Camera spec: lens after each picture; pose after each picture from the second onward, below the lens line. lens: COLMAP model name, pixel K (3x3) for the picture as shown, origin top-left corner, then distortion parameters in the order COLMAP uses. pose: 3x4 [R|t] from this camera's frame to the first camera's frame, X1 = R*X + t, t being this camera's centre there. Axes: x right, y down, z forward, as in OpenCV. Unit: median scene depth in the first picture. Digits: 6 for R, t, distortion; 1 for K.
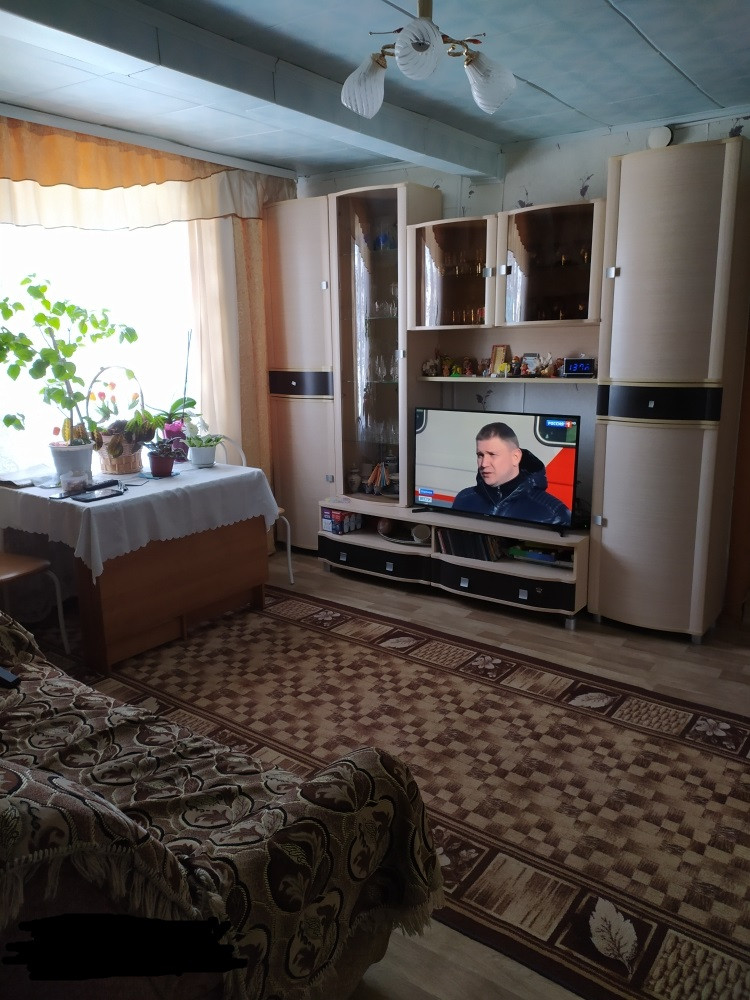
lens RADIAL K [[721.6, 0, 377.3], [0, 721.6, 500.5], [0, 0, 1]] dist [0.071247, -0.083826]
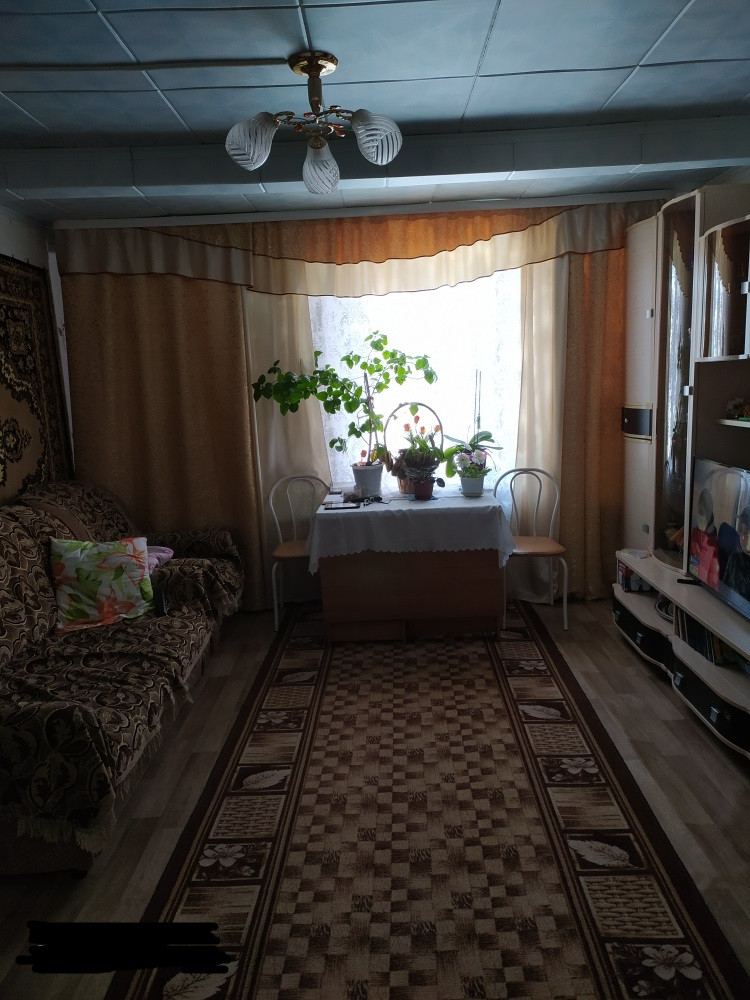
lens RADIAL K [[721.6, 0, 377.3], [0, 721.6, 500.5], [0, 0, 1]] dist [0.071247, -0.083826]
pose [[0.594404, 0.123654, -0.794603, 0.666257], [-0.146859, 0.988182, 0.043920, -0.082828], [0.790643, 0.090589, 0.605539, 0.295304]]
